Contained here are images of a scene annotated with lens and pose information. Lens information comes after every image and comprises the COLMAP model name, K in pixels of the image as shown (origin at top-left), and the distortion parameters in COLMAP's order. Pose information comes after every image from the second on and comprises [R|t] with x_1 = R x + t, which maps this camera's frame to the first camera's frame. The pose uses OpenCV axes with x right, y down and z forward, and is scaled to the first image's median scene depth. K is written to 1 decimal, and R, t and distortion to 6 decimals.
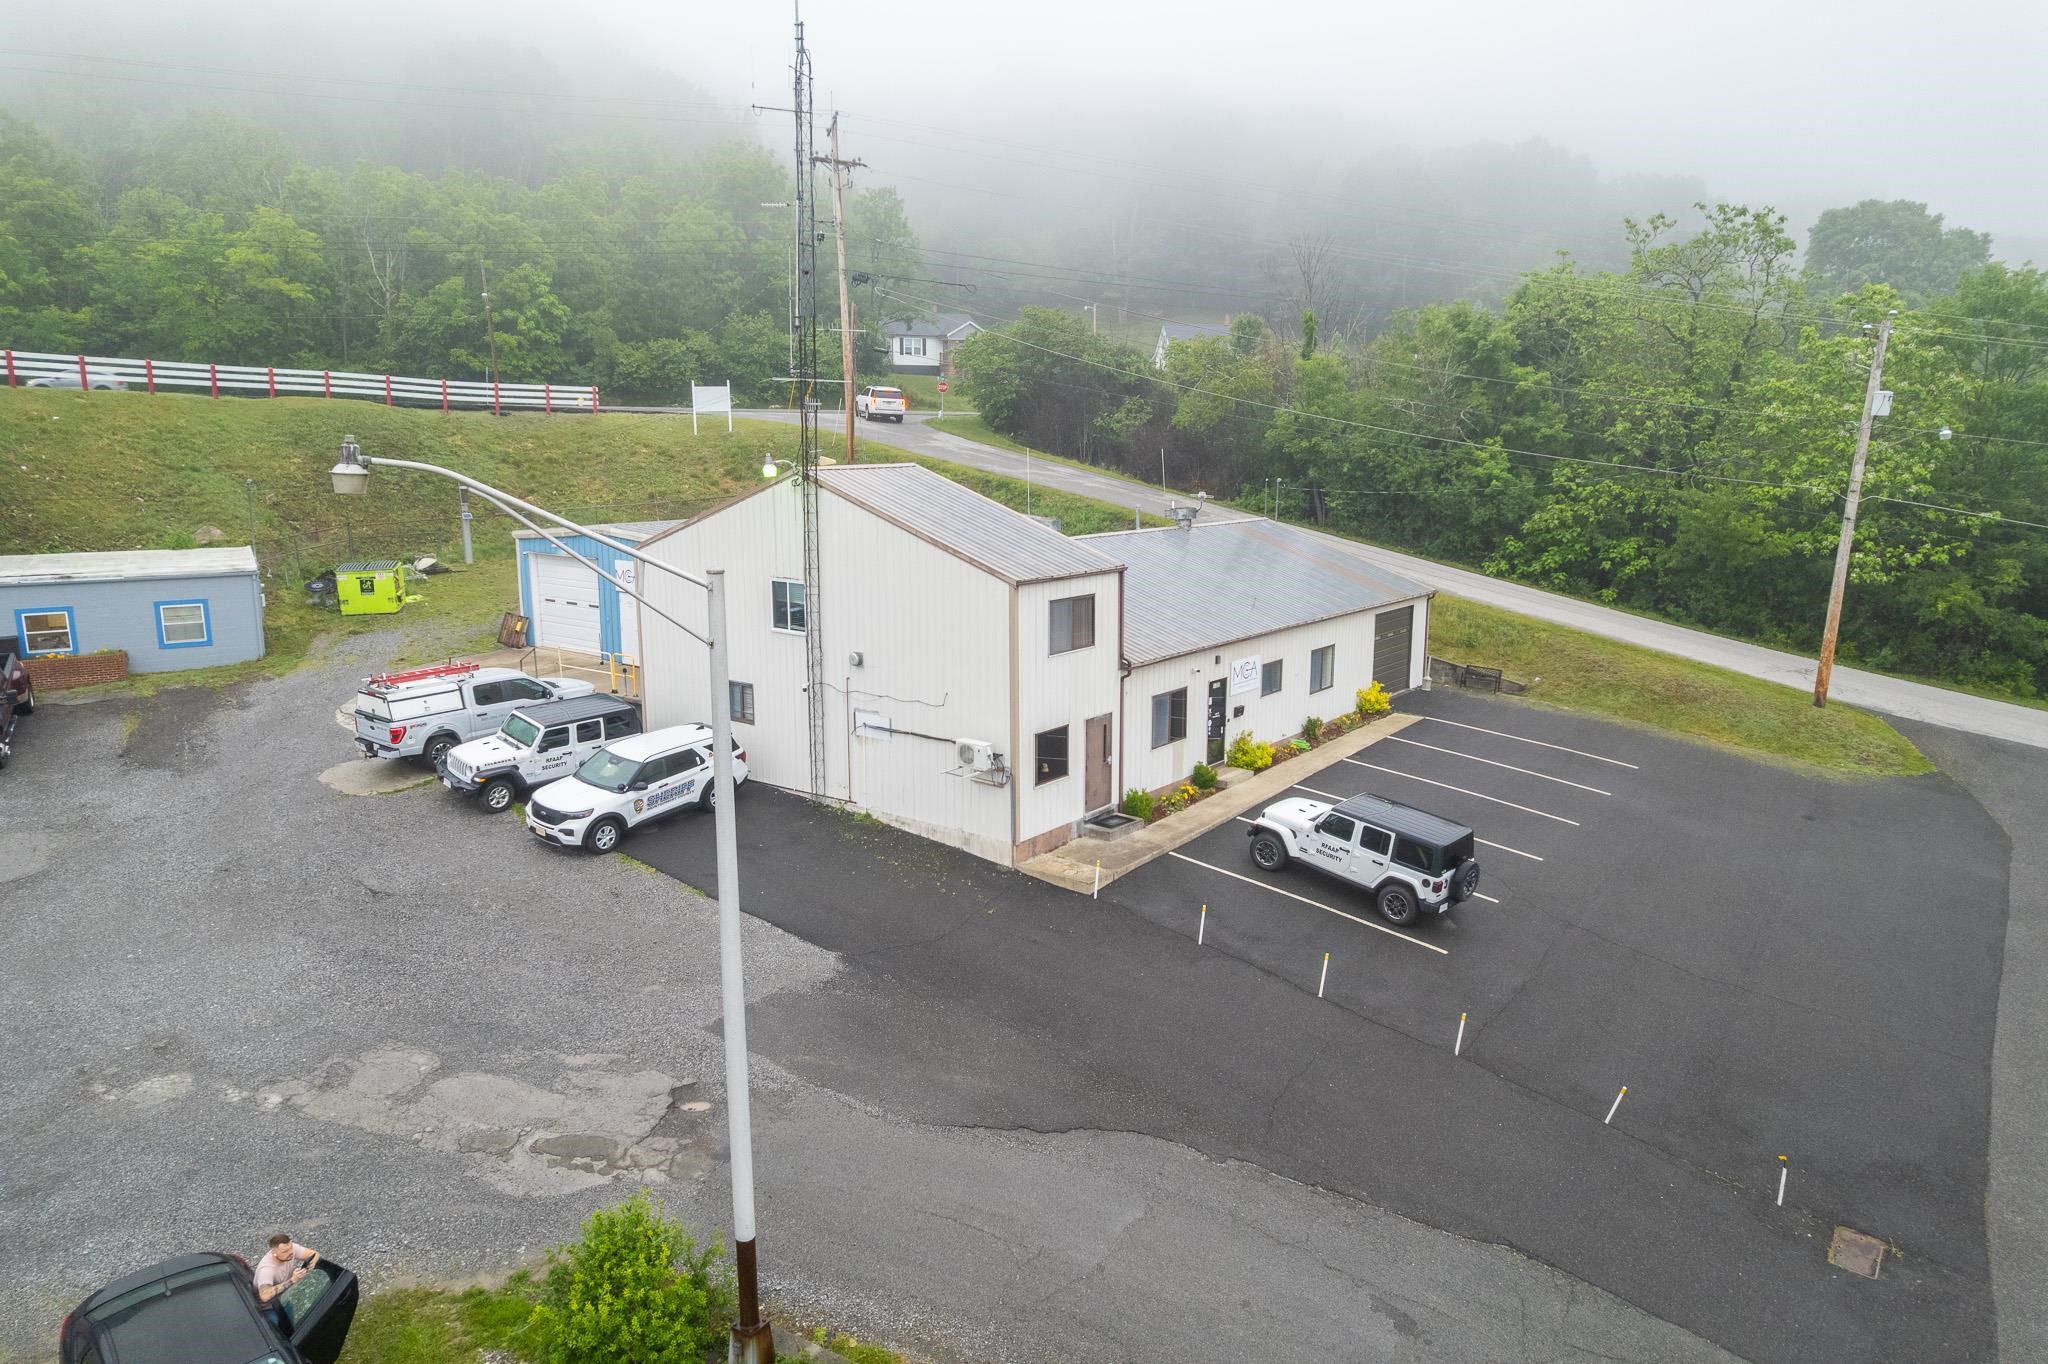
lens RADIAL K [[1313.0, 0, 1024.1], [0, 1313.0, 687.2], [0, 0, 1]] dist [-0.082575, 0.077298]
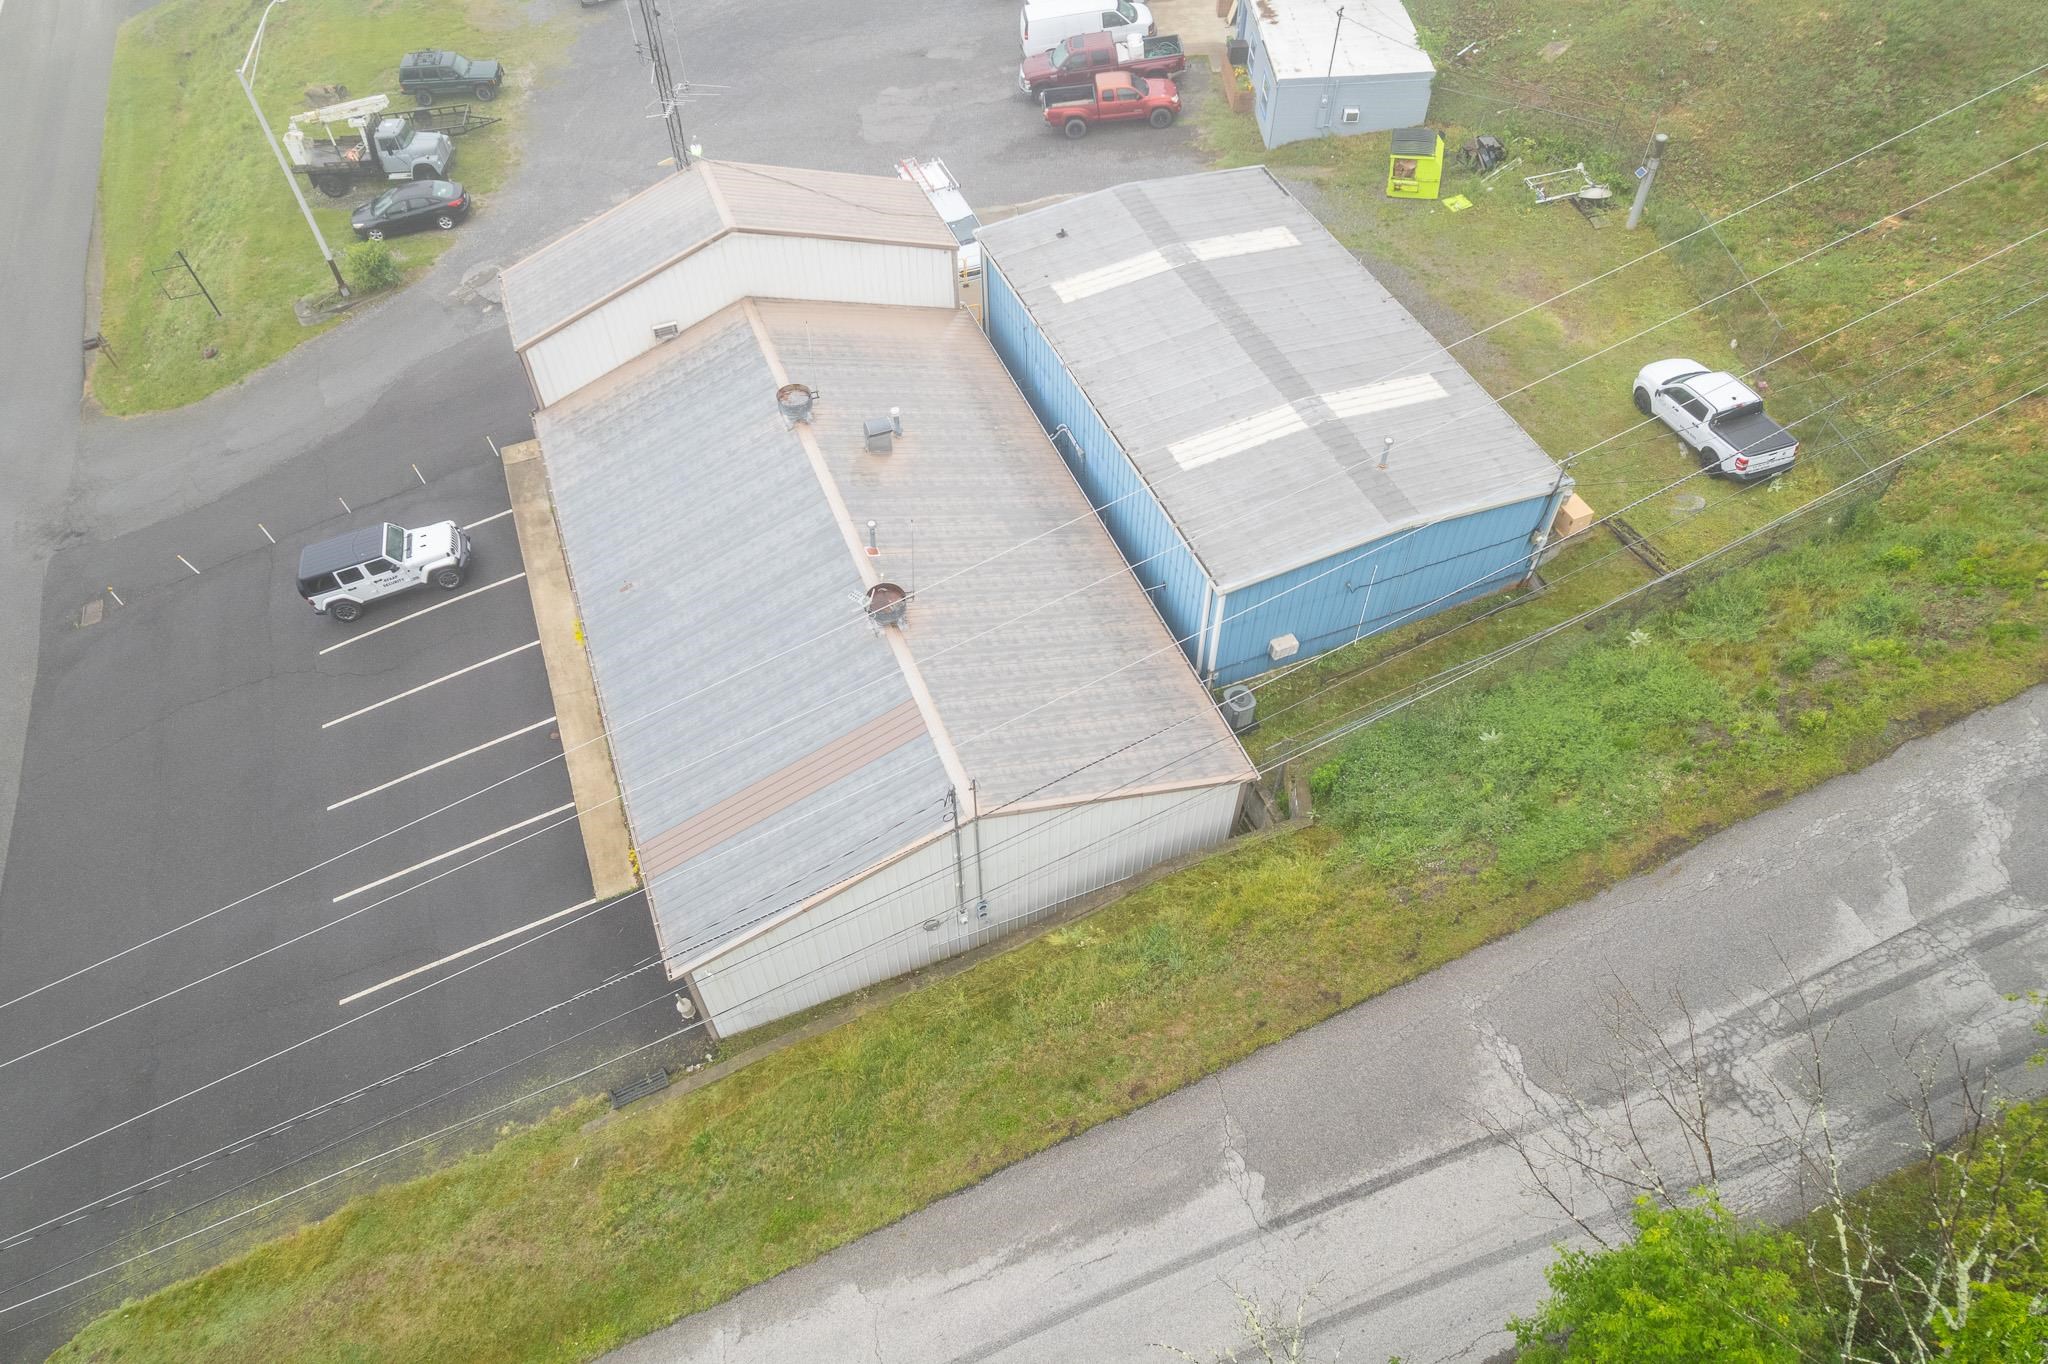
lens RADIAL K [[1312.7, 0, 1024.0], [0, 1312.7, 682.0], [0, 0, 1]] dist [-0.072627, 0.068379]
pose [[-0.503462, 0.673898, -0.540728, 0.473998], [-0.154955, 0.545260, 0.823821, -0.671293], [0.850009, 0.498551, -0.170094, 1.190559]]
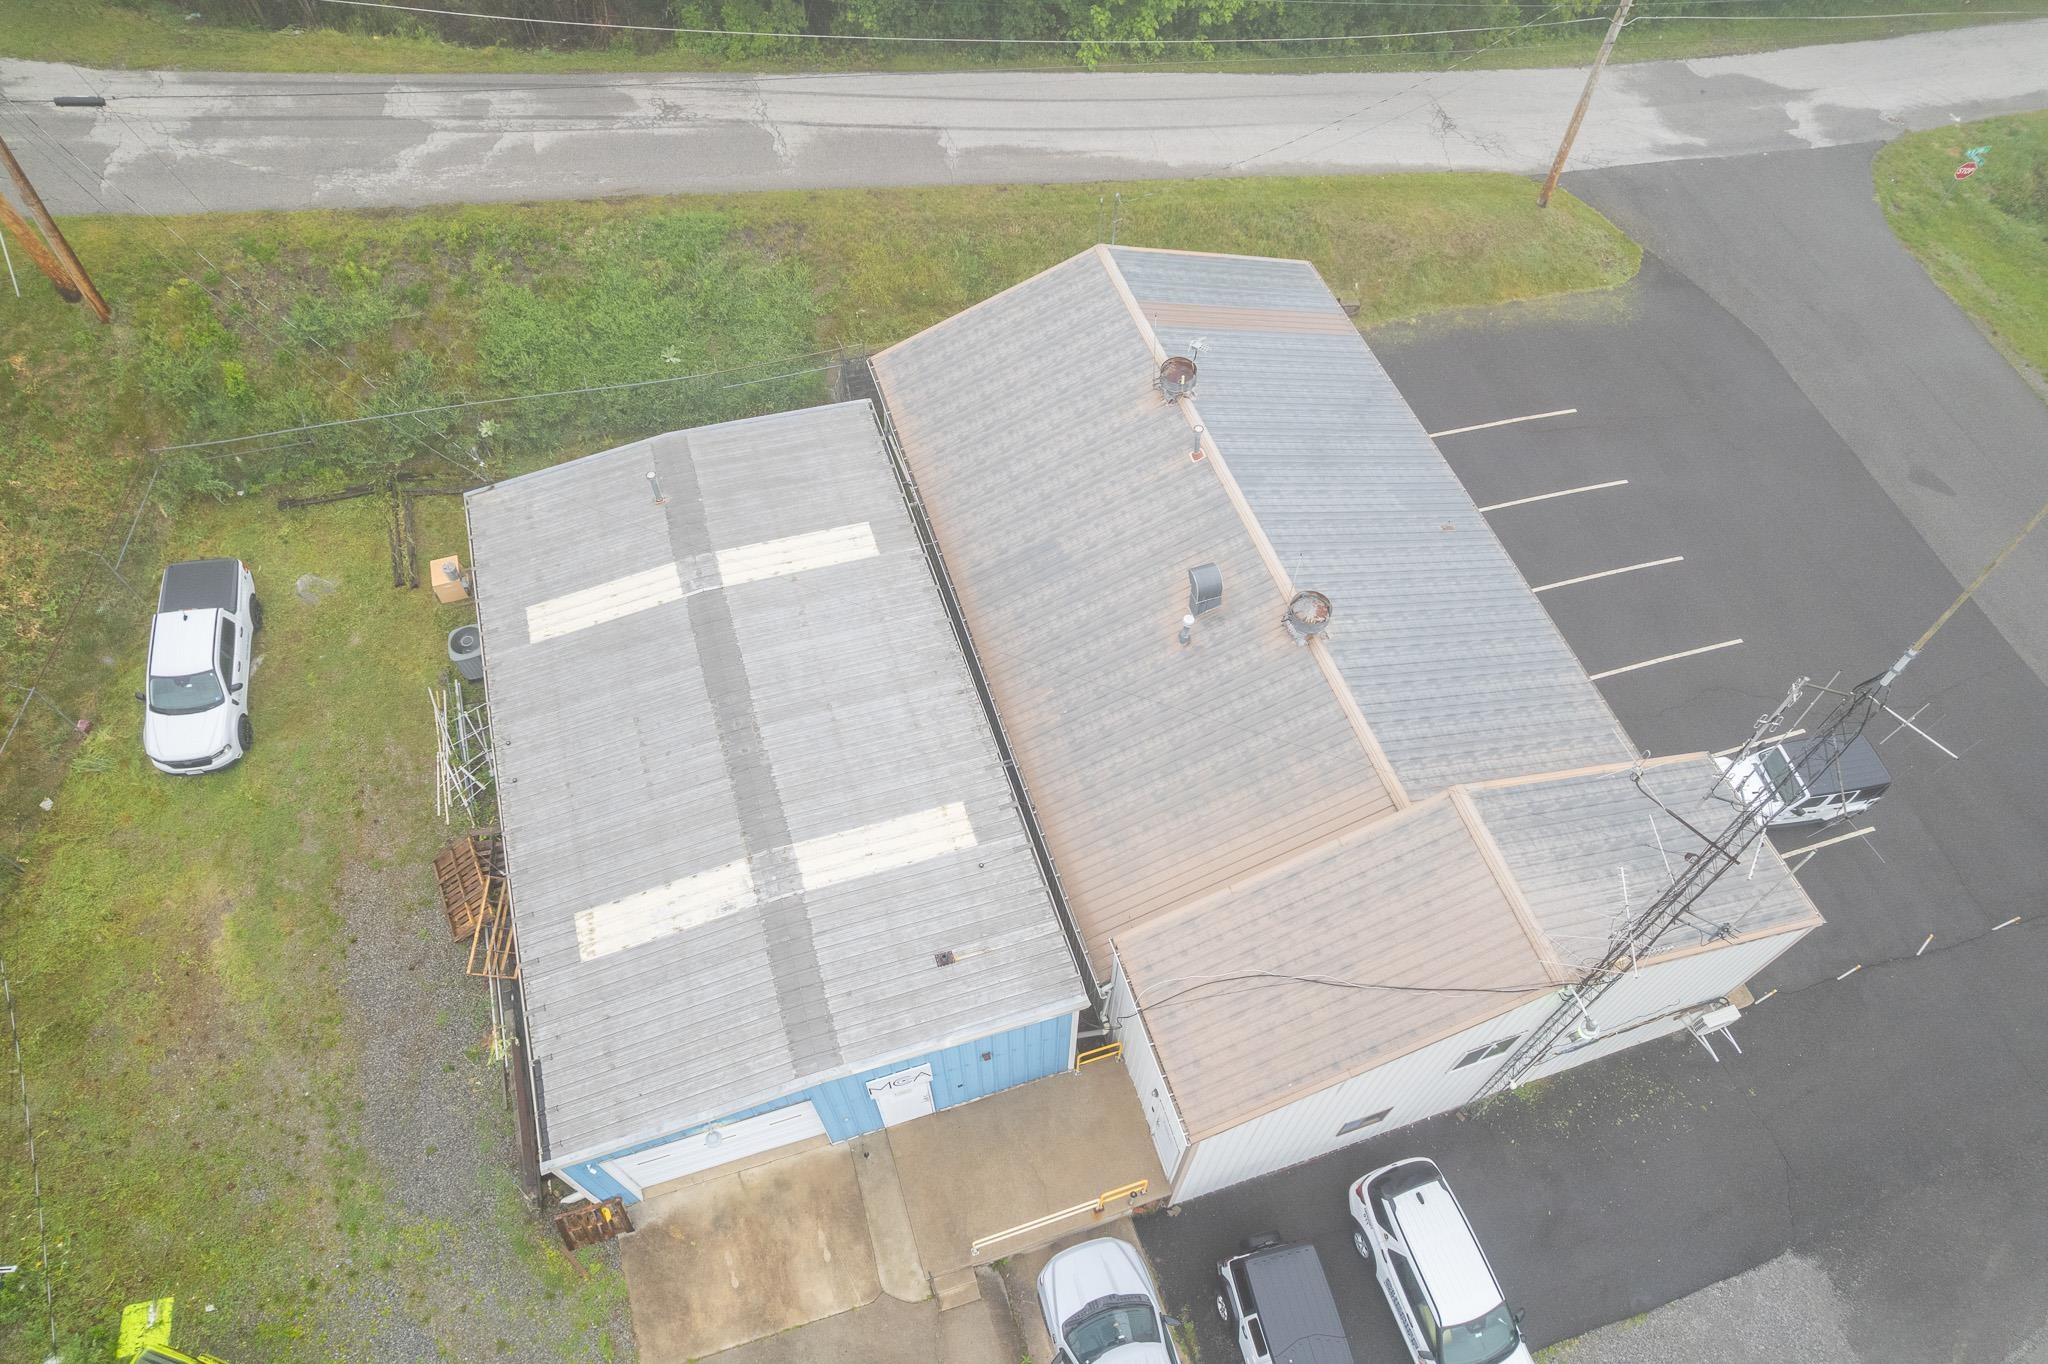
lens RADIAL K [[1313.0, 0, 1024.1], [0, 1313.0, 687.2], [0, 0, 1]] dist [-0.082575, 0.077298]
pose [[0.561225, -0.692868, 0.452725, -0.380228], [0.160041, 0.627516, 0.761978, -0.593552], [-0.812043, -0.355187, 0.463065, 0.666295]]
